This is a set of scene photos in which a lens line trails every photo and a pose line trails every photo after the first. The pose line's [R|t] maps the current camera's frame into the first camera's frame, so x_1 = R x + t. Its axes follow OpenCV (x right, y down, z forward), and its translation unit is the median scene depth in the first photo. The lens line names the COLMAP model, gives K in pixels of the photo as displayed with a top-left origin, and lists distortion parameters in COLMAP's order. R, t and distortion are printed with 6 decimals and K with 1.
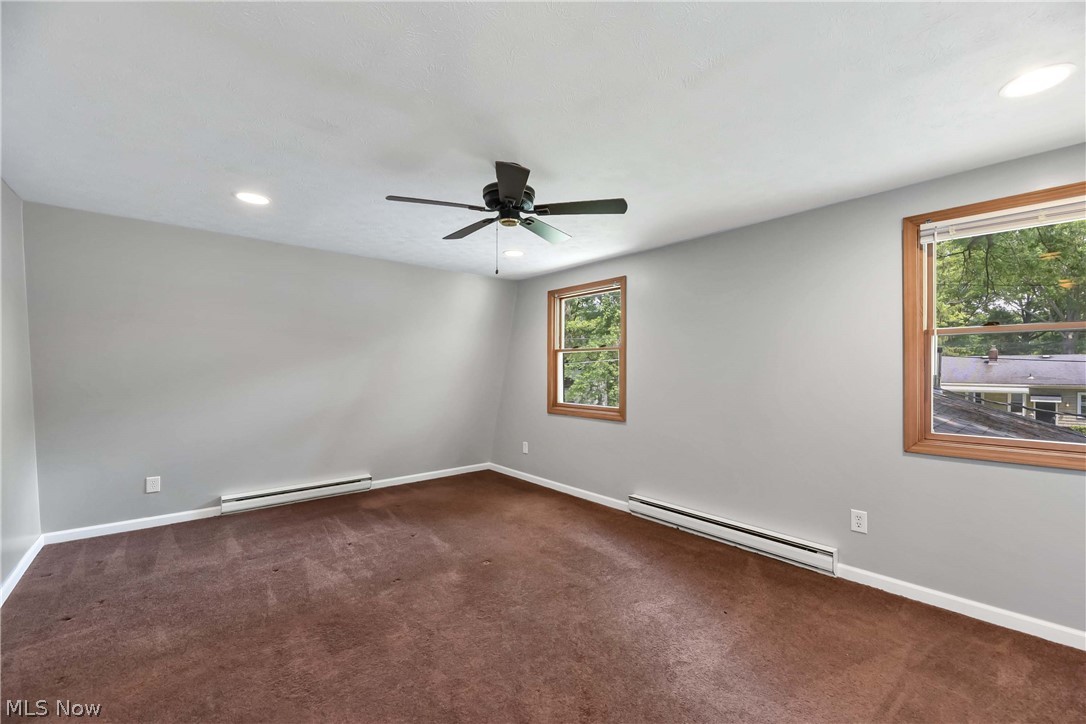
lens RADIAL K [[446.1, 0, 547.6], [0, 446.1, 362.7], [0, 0, 1]] dist [-0.003360, -0.002258]
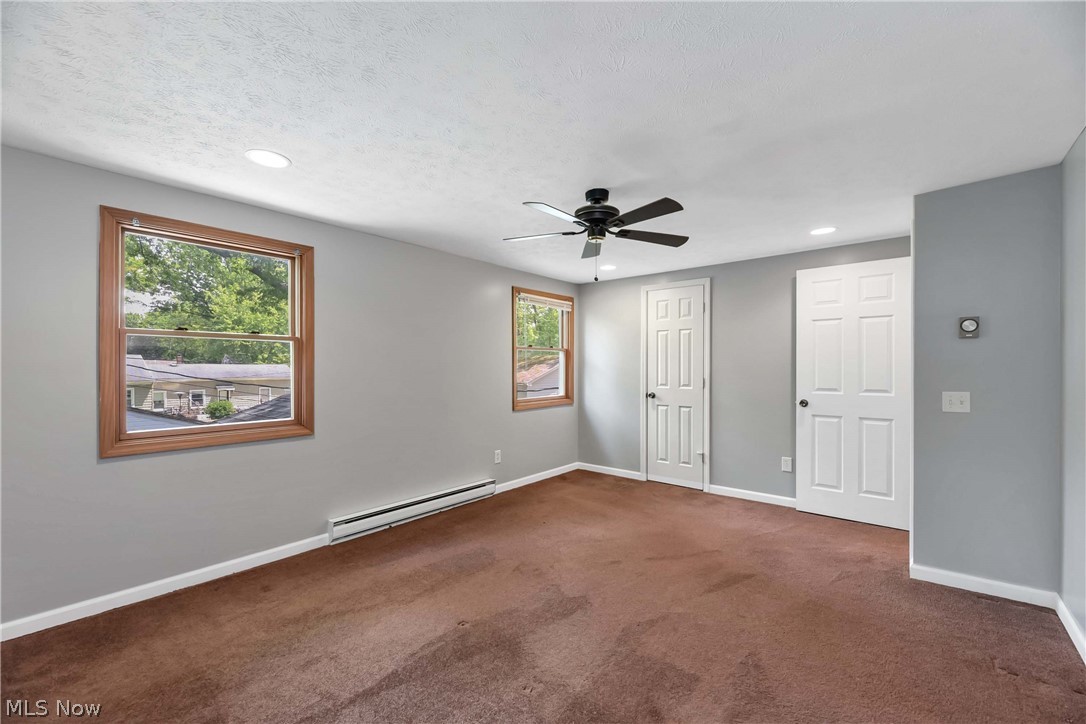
lens RADIAL K [[446.1, 0, 548.8], [0, 446.1, 367.1], [0, 0, 1]] dist [-0.003360, -0.002258]
pose [[-0.166294, -0.004152, 0.986067, -0.754145], [-0.011925, 0.999926, 0.002199, 0.007912], [-0.986004, -0.011393, -0.166332, 0.824409]]
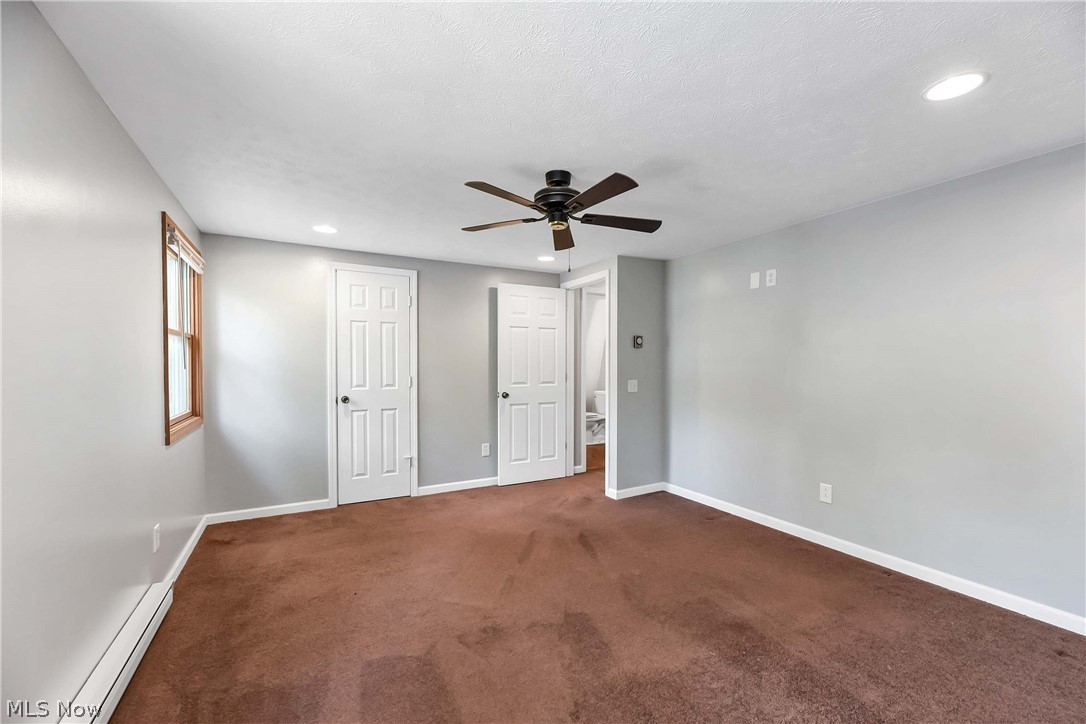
lens RADIAL K [[446.1, 0, 562.1], [0, 446.1, 371.5], [0, 0, 1]] dist [-0.003360, -0.002258]
pose [[-0.982842, -0.007798, 0.184283, -0.179877], [-0.007470, 0.999969, 0.002475, 0.017582], [-0.184297, 0.001056, -0.982870, 1.286211]]
